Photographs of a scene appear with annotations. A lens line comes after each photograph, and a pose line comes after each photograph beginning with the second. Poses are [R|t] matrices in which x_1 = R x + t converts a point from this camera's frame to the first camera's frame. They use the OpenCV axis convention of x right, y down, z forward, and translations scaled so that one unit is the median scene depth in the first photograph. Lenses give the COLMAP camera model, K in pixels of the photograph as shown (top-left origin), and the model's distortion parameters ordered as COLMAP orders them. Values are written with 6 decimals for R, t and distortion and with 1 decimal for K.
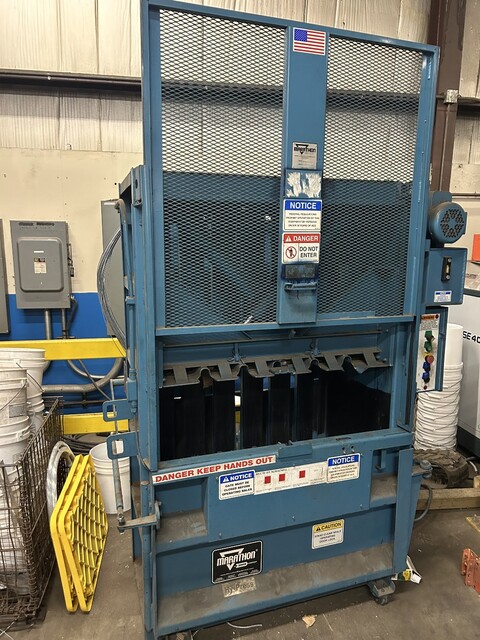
lens RADIAL K [[477.4, 0, 240.0], [0, 477.4, 320.0], [0, 0, 1]] dist [0.045620, -0.059722]
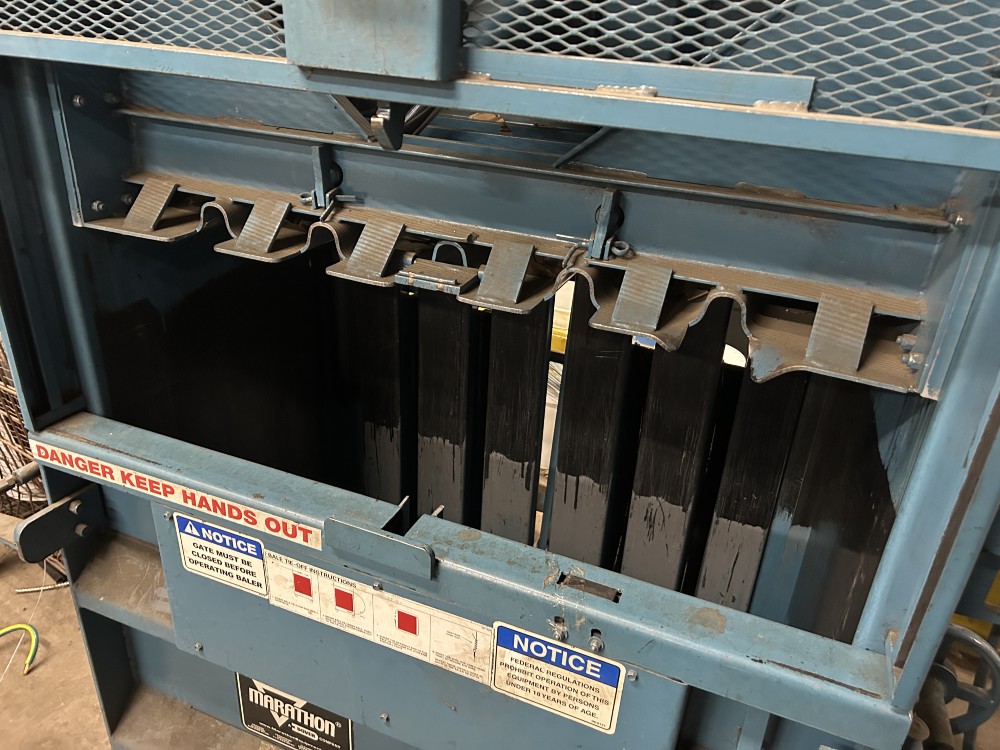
lens RADIAL K [[746.0, 0, 500.0], [0, 746.0, 375.0], [0, 0, 1]] dist [0.045620, -0.059722]
pose [[0.752487, 0.324668, -0.573022, 0.399662], [-0.162476, 0.934672, 0.316212, 0.017043], [0.638251, -0.144843, 0.756079, 0.713257]]
